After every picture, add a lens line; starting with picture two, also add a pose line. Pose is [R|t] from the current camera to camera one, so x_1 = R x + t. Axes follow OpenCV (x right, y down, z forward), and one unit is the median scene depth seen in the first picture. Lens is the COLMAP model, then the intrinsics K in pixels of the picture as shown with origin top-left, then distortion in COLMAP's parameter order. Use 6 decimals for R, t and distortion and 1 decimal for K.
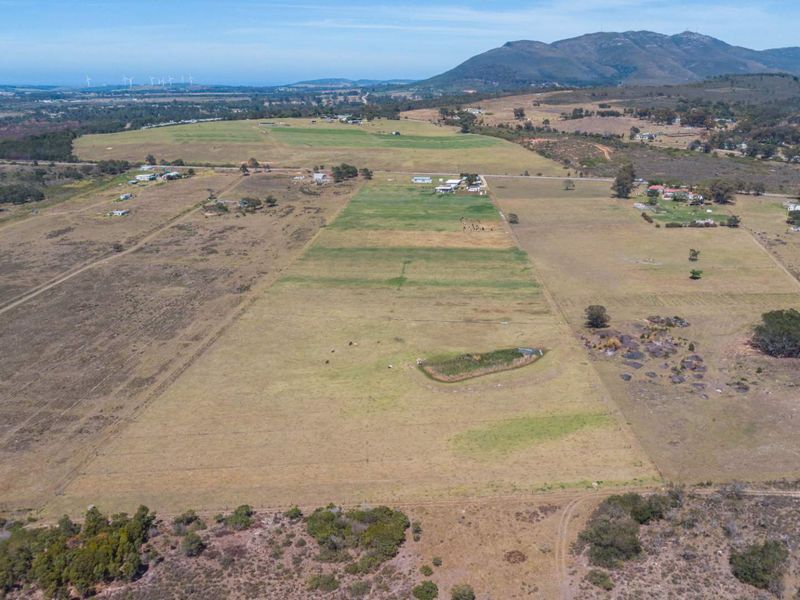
lens RADIAL K [[775.4, 0, 401.8], [0, 775.4, 300.5], [0, 0, 1]] dist [0.018978, 0.000000]
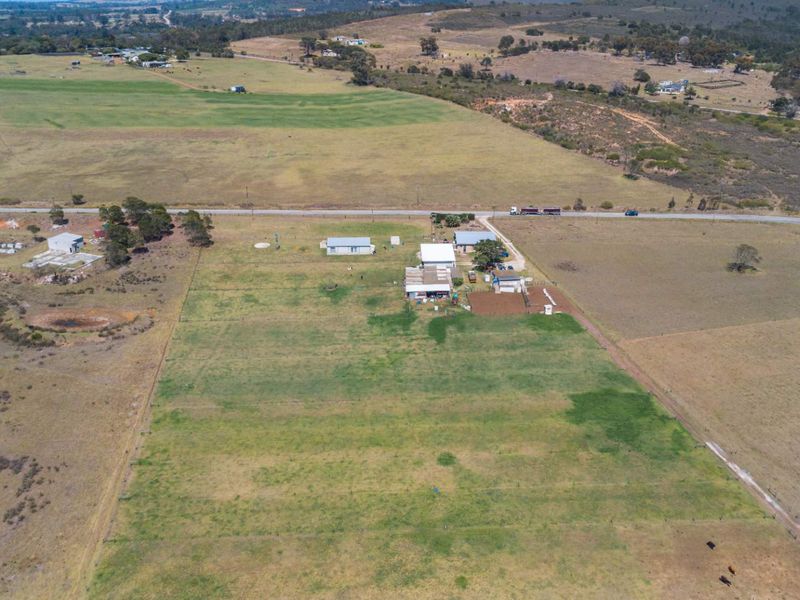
lens RADIAL K [[775.4, 0, 395.4], [0, 775.4, 298.0], [0, 0, 1]] dist [0.018978, 0.000000]
pose [[0.974944, -0.073327, 0.210018, -0.026790], [0.053778, 0.993798, 0.097331, -0.132055], [-0.215853, -0.083598, 0.972841, 0.495629]]
